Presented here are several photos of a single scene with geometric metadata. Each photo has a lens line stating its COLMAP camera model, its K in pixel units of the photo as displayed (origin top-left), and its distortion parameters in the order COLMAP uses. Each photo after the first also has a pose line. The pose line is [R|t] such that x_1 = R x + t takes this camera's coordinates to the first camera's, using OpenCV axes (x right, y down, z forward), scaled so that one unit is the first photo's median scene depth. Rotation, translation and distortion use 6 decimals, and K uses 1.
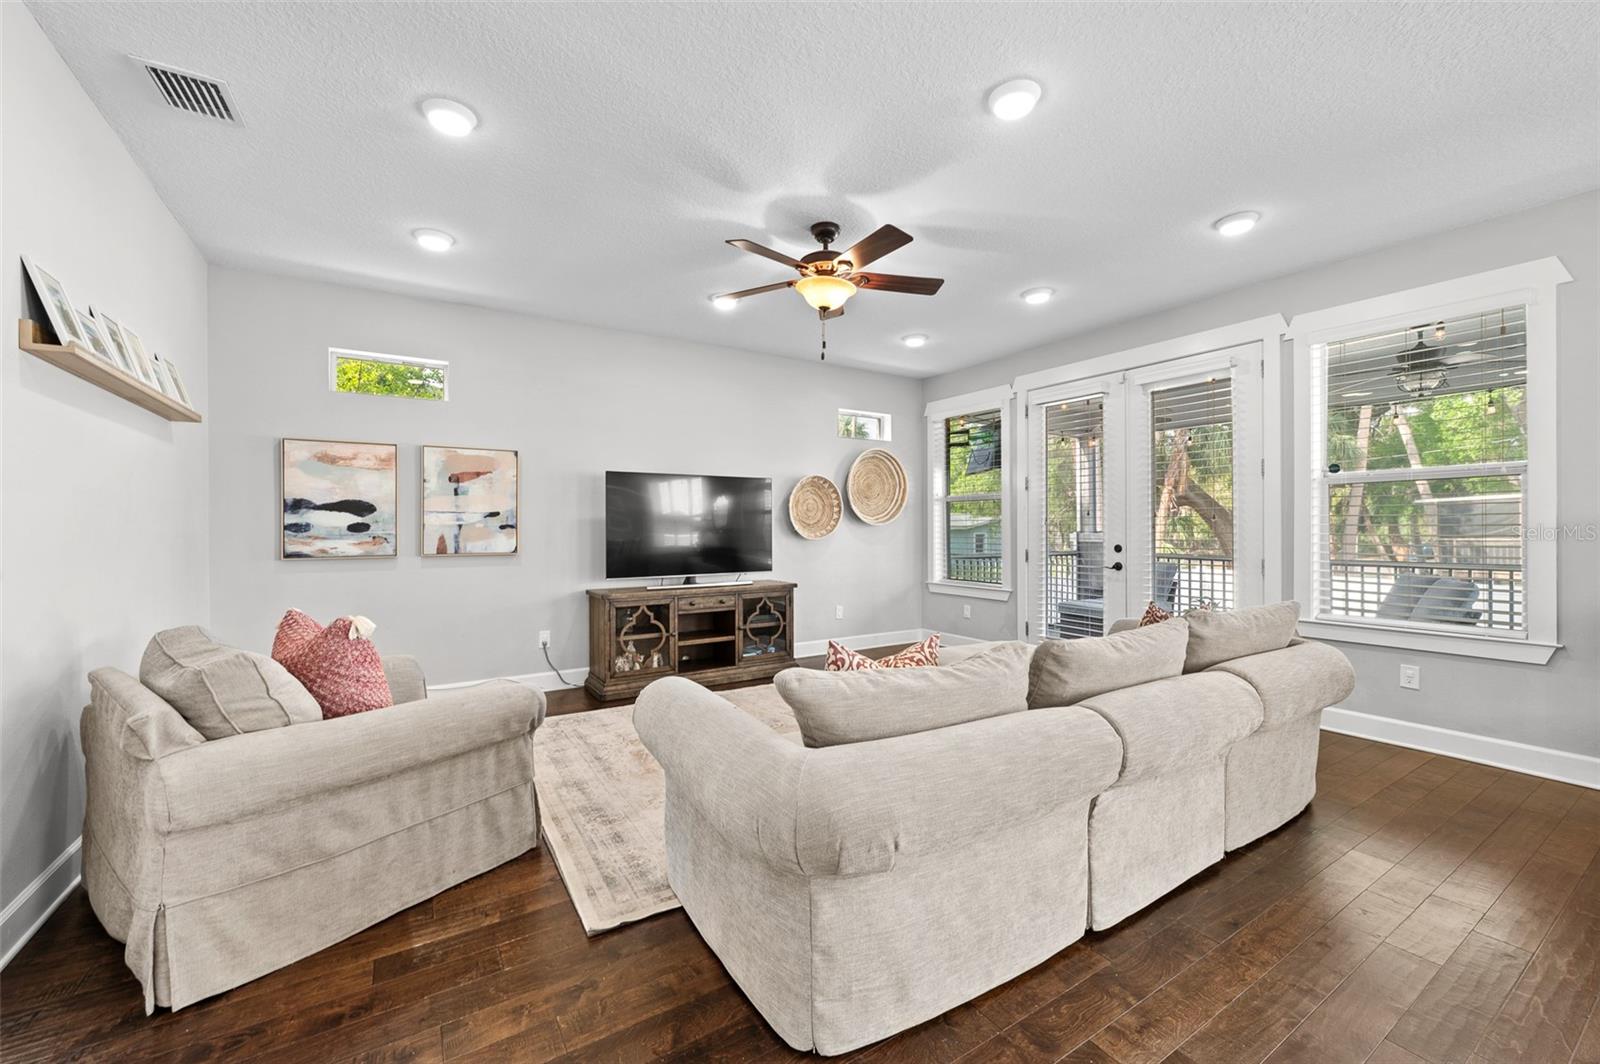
lens RADIAL K [[635.6, 0, 800.3], [0, 635.6, 528.5], [0, 0, 1]] dist [-0.000725, -0.000274]
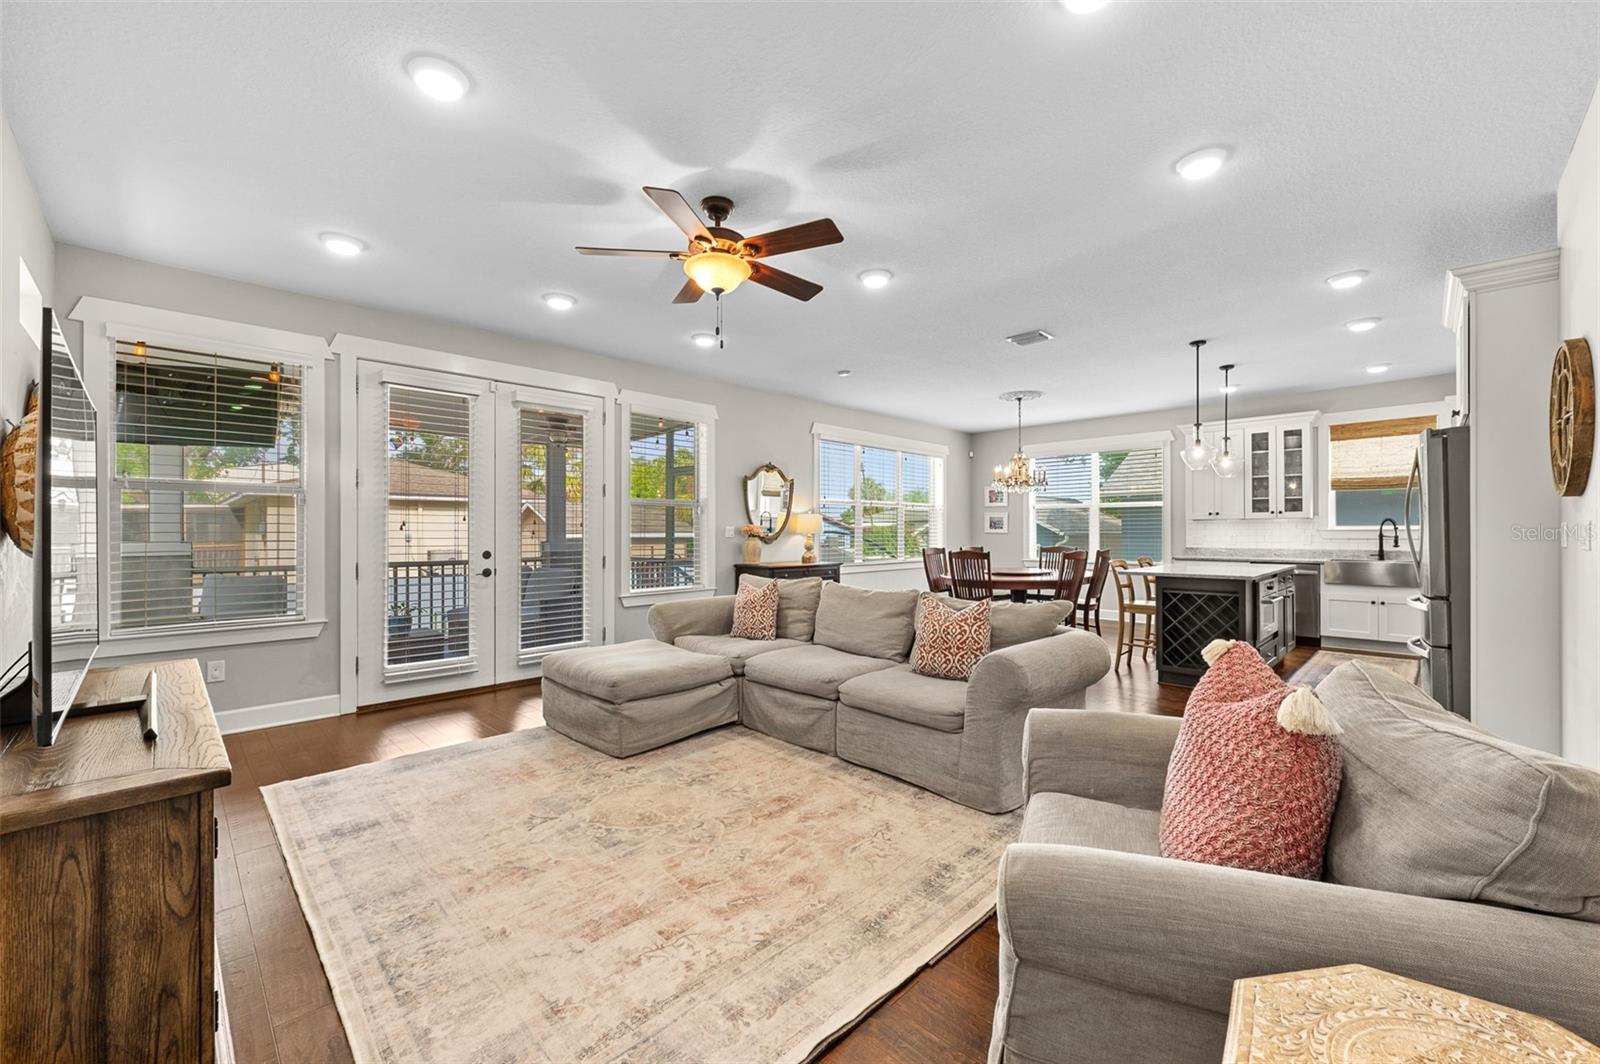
lens RADIAL K [[633.3, 0, 803.0], [0, 633.3, 529.9], [0, 0, 1]] dist [-0.000365, 0.000156]
pose [[-0.224011, 0.005890, 0.974569, -0.665469], [0.005414, 0.999974, -0.004799, -0.000668], [-0.974571, 0.004202, -0.224037, 0.831013]]
